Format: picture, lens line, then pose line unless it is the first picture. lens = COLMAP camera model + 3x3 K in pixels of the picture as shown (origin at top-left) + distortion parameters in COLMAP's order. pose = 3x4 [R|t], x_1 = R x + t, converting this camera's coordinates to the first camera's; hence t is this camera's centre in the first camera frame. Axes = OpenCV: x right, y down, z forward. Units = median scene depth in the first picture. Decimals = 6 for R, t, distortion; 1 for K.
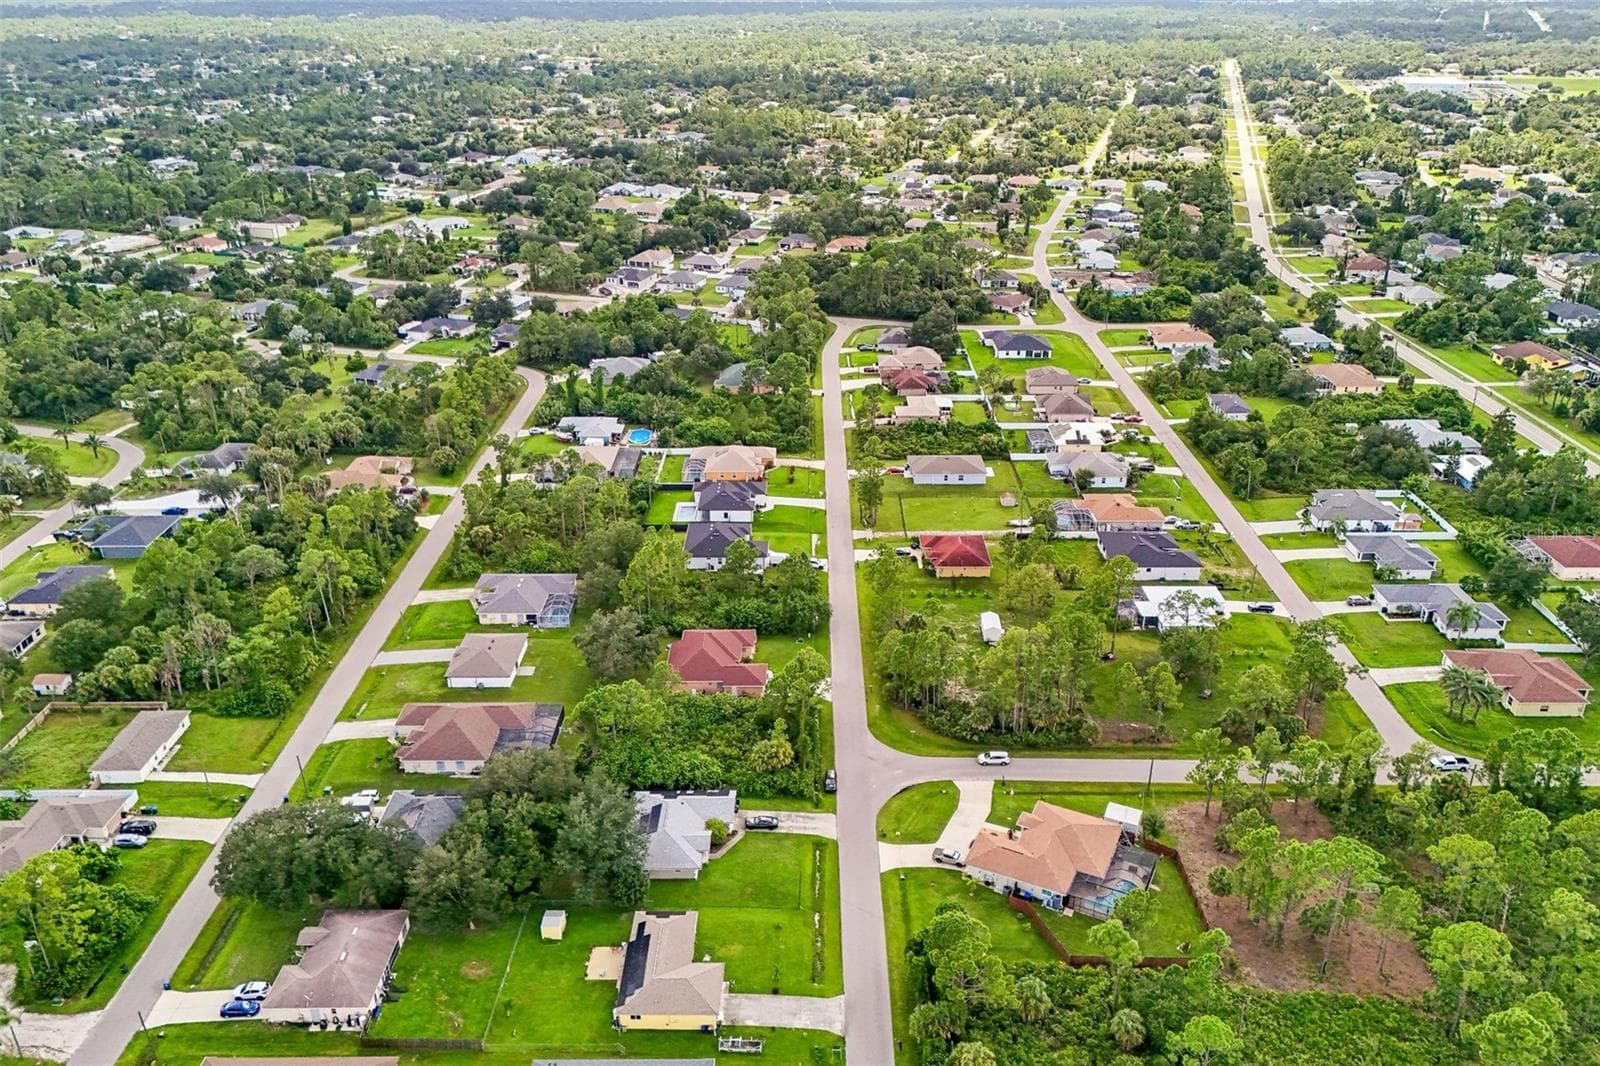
lens RADIAL K [[1196.8, 0, 800.0], [0, 1196.8, 533.0], [0, 0, 1]] dist [0.046556, -0.007657]
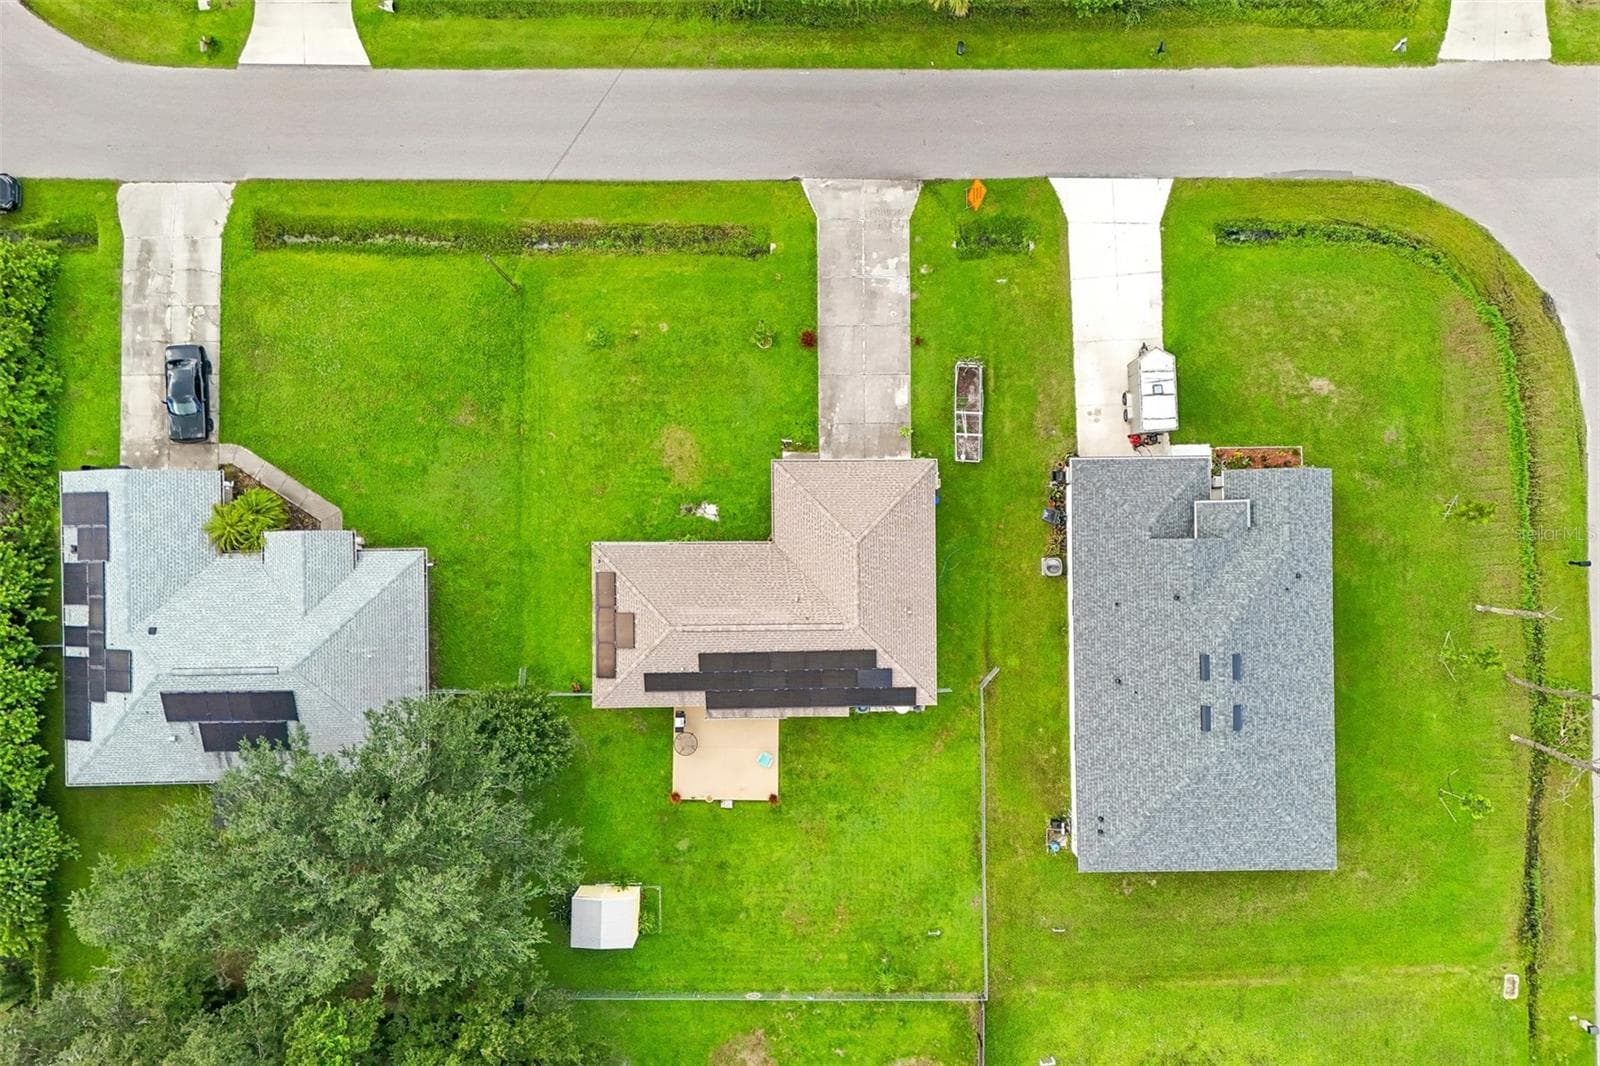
lens RADIAL K [[1173.9, 0, 844.6], [0, 1173.9, 530.4], [0, 0, 1]] dist [0.067295, -0.006437]
pose [[-0.017815, -0.999839, -0.002251, -0.078232], [0.408433, -0.009332, 0.912741, 0.006610], [-0.912615, 0.015341, 0.408533, 0.741478]]
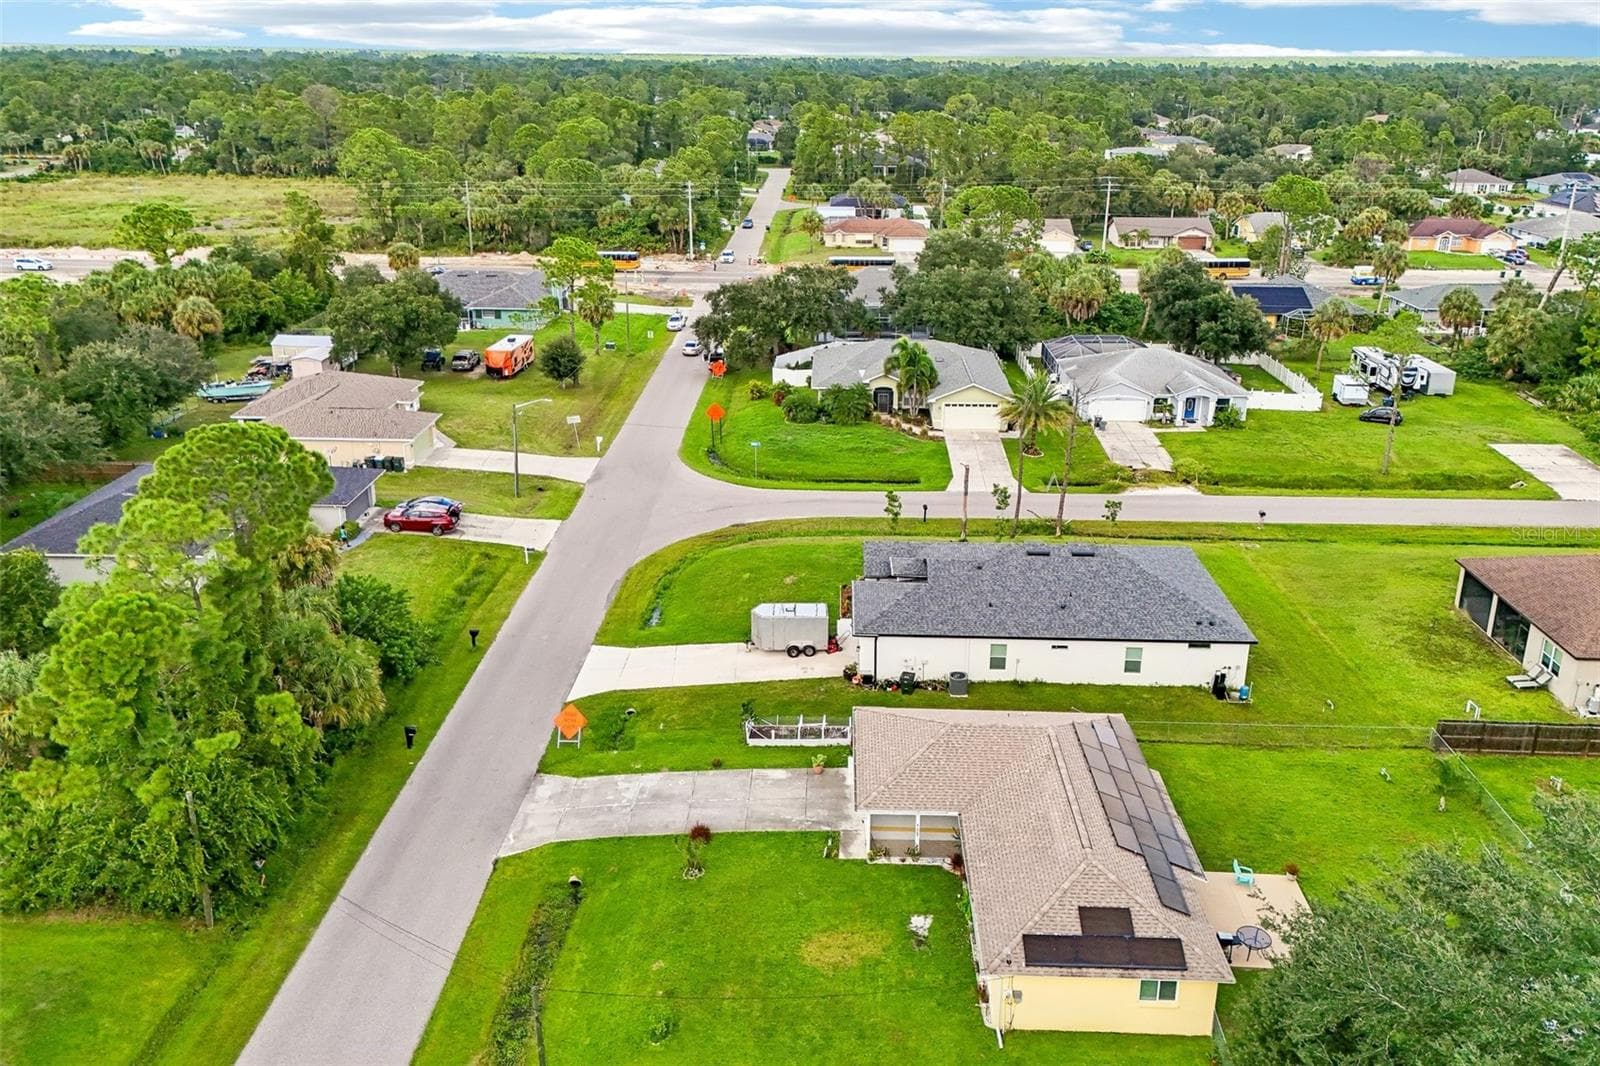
lens RADIAL K [[1197.5, 0, 798.5], [0, 1197.5, 502.7], [0, 0, 1]] dist [0.051673, -0.000518]
pose [[-0.999599, -0.019153, 0.020843, -0.048212], [0.001458, 0.700491, 0.713660, 0.062893], [-0.028269, 0.713404, -0.700182, 1.057743]]
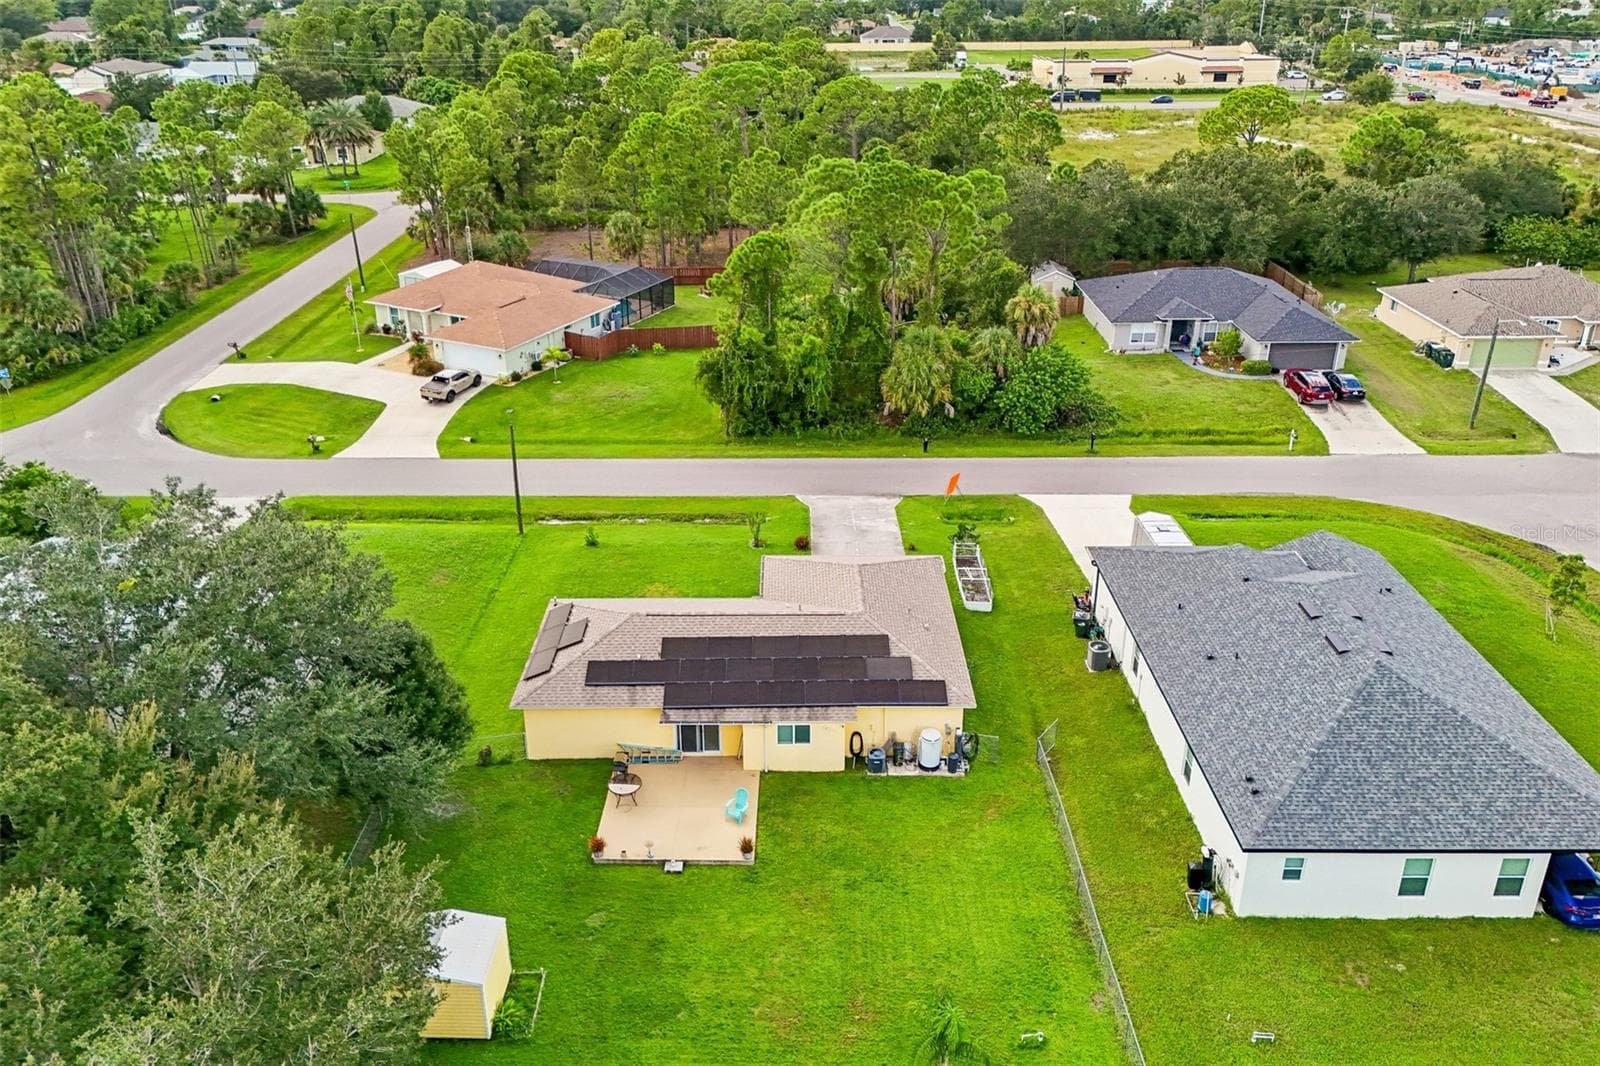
lens RADIAL K [[1222.5, 0, 806.7], [0, 1222.5, 508.1], [0, 0, 1]] dist [0.083133, -0.096452]
pose [[-0.019529, -0.418421, 0.908043, -0.362299], [0.427622, 0.817459, 0.385877, 0.186148], [-0.903747, 0.395835, 0.162962, 0.835064]]
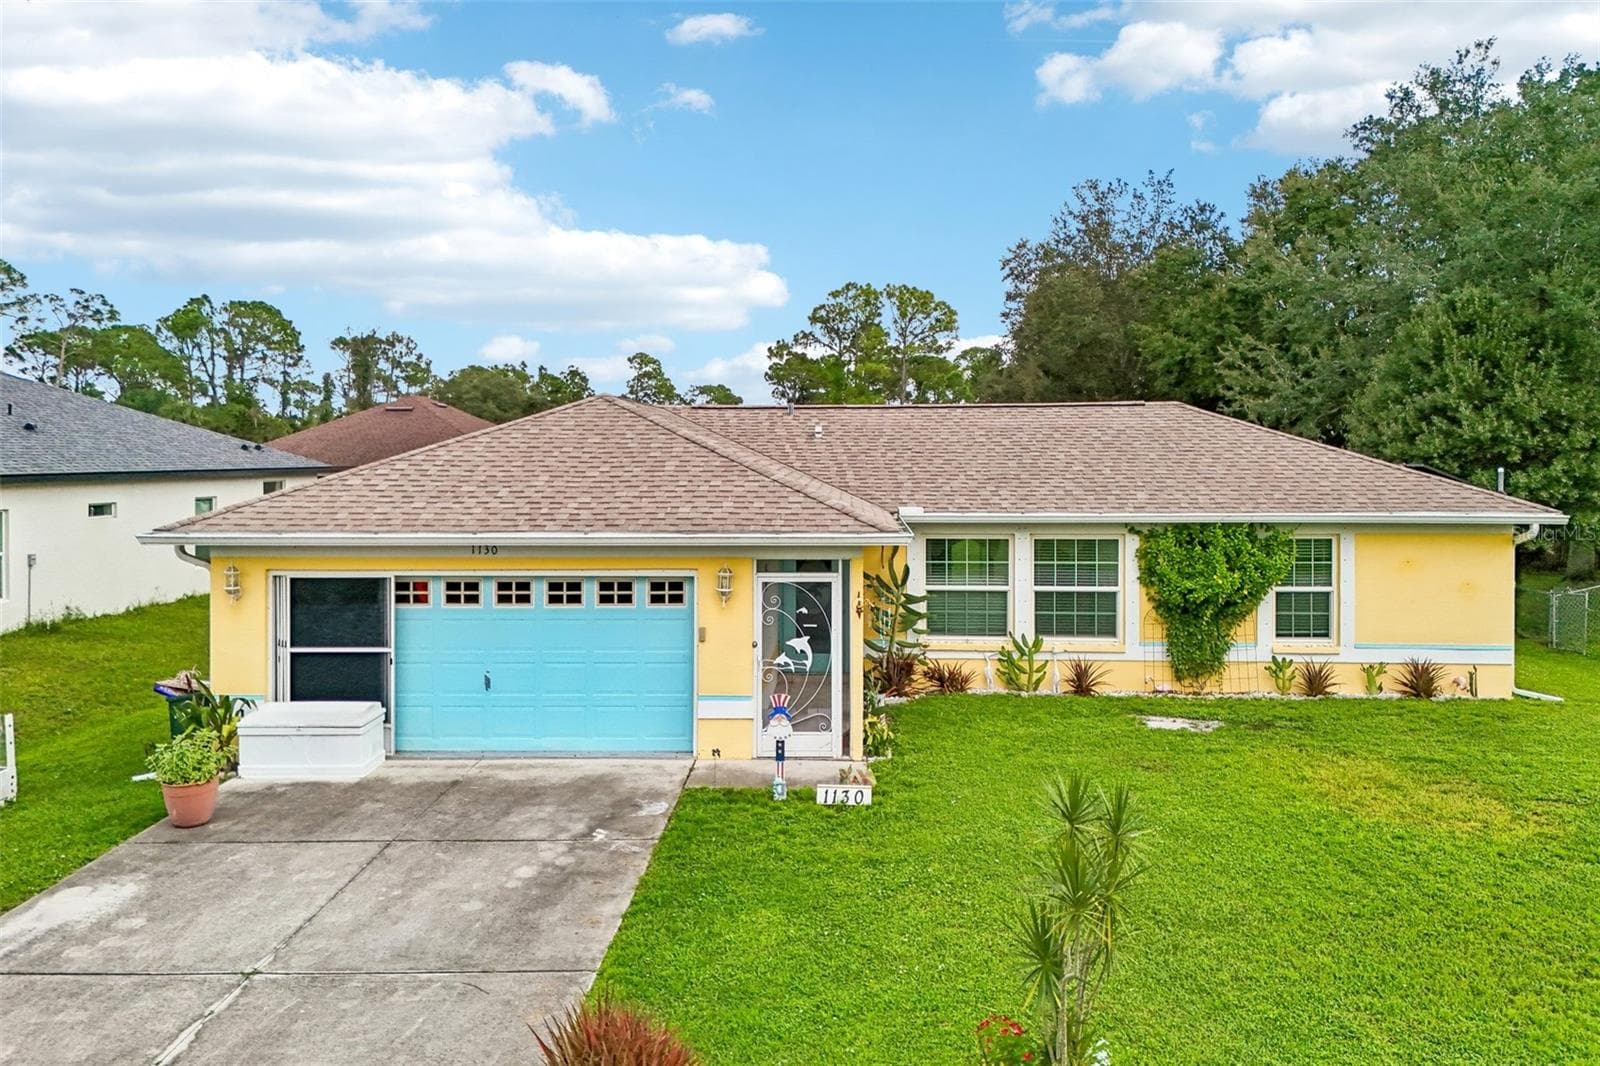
lens RADIAL K [[1222.5, 0, 806.7], [0, 1222.5, 508.1], [0, 0, 1]] dist [0.083133, -0.096452]
pose [[-0.025836, 0.030746, -0.999193, 0.020982], [-0.428003, 0.902942, 0.038851, 0.321603], [0.903408, 0.428662, -0.010169, 0.900975]]
